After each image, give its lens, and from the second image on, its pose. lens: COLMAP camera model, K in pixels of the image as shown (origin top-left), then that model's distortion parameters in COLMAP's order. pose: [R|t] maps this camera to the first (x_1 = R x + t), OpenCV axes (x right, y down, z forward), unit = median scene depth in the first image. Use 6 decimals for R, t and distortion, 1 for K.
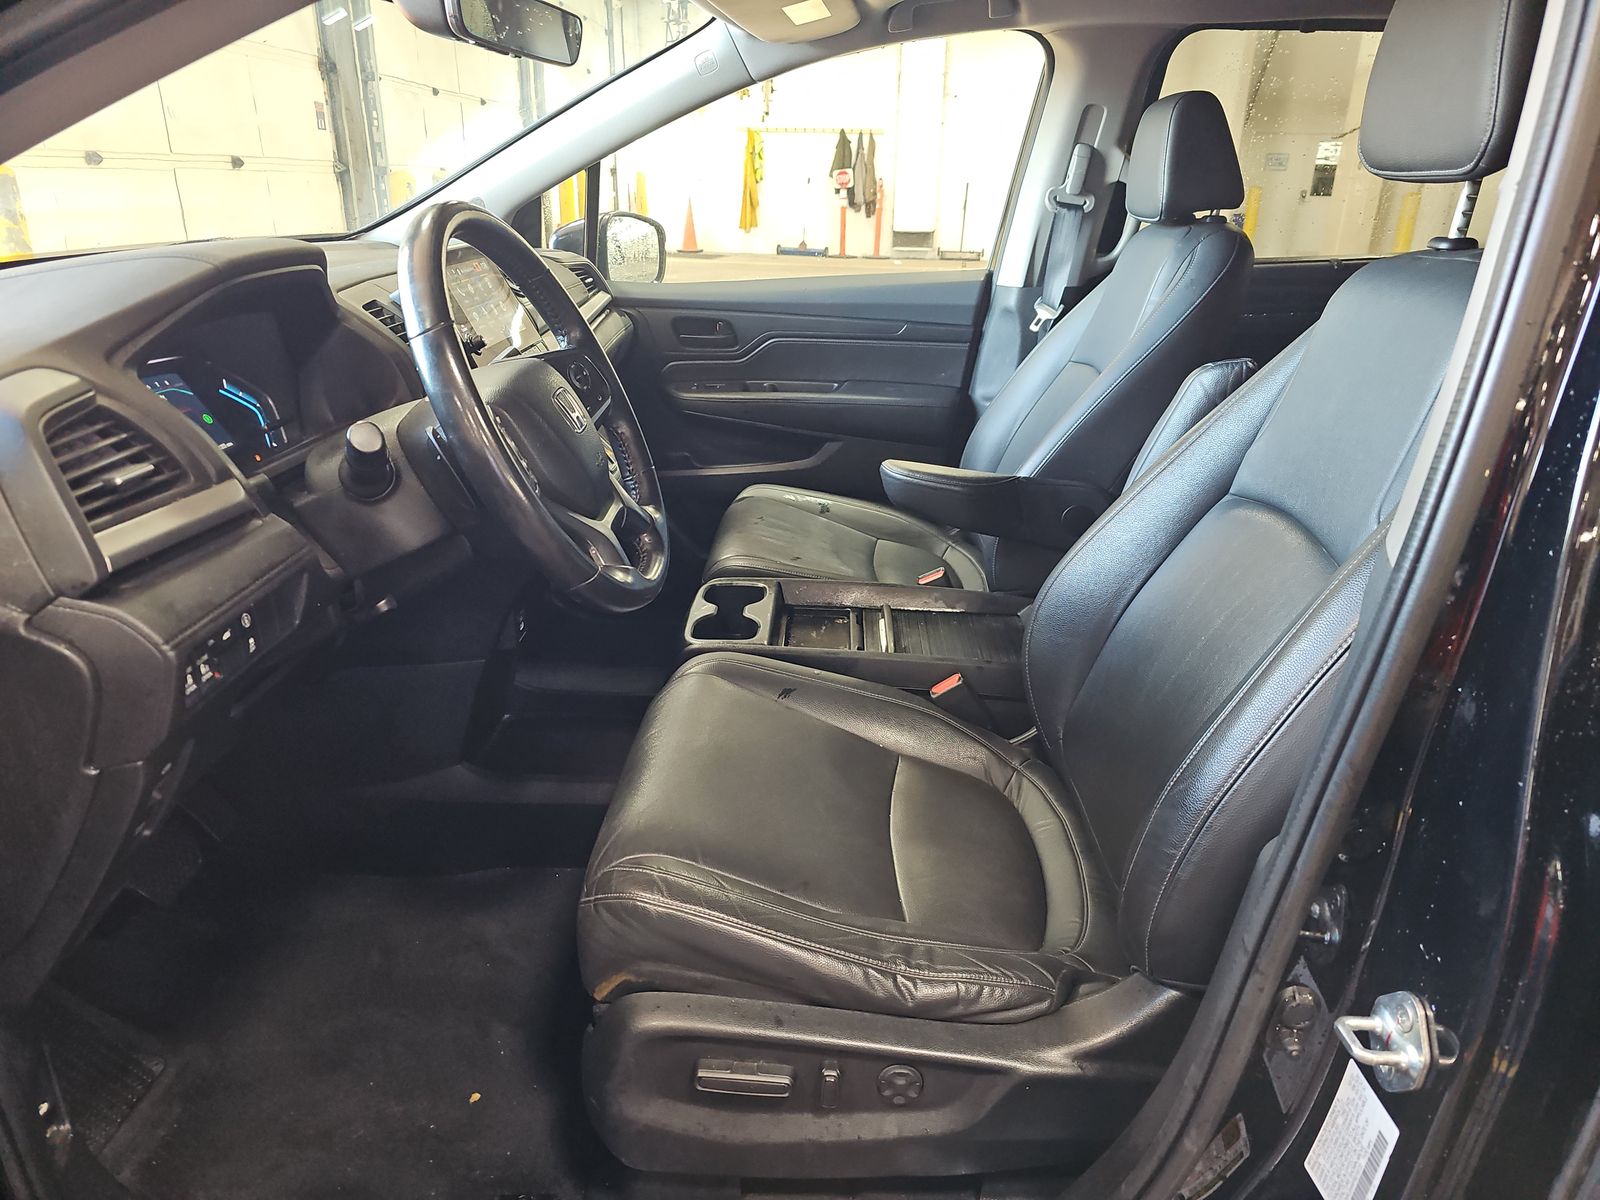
lens RADIAL K [[1073.8, 0, 801.7], [0, 1073.8, 602.8], [0, 0, 1]] dist [0.027723, -0.001724]
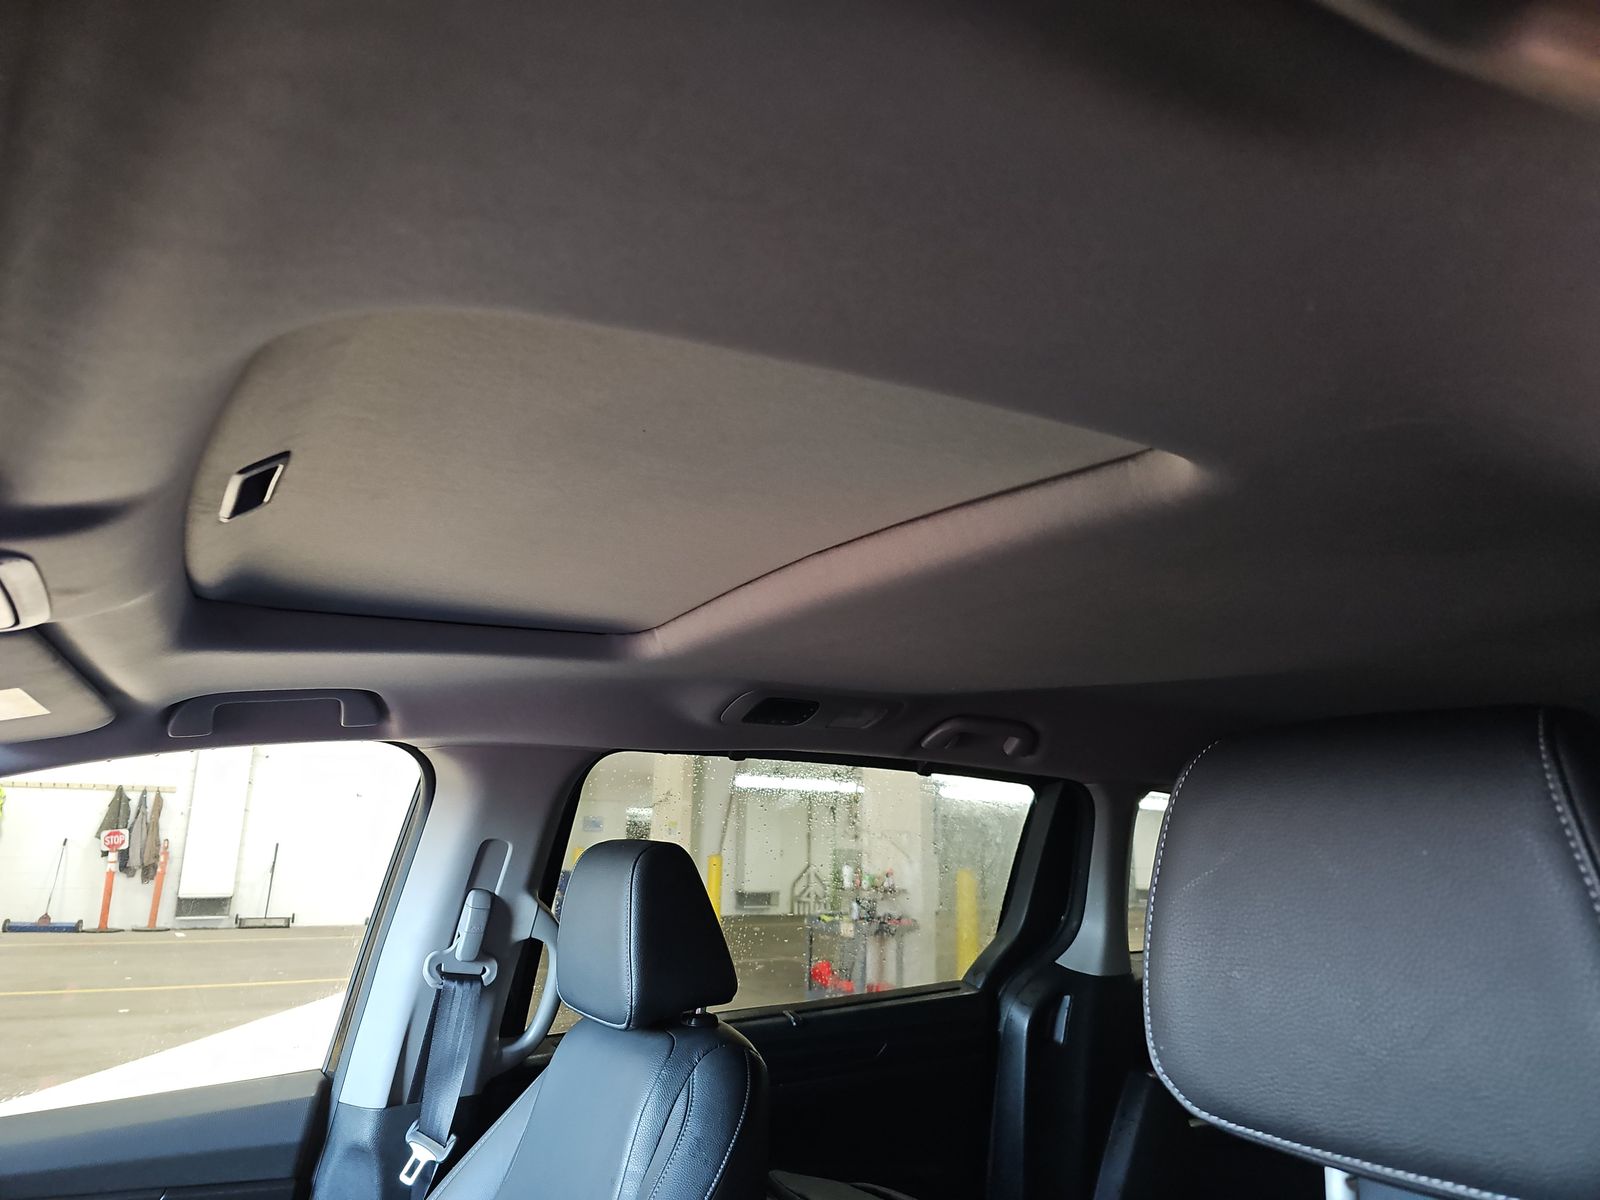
lens RADIAL K [[1073.8, 0, 802.9], [0, 1073.8, 597.8], [0, 0, 1]] dist [0.027723, -0.001724]
pose [[0.832602, 0.116932, 0.541388, 0.033123], [0.201577, 0.846456, -0.492828, -0.186789], [-0.515888, 0.519461, 0.681190, 0.300659]]
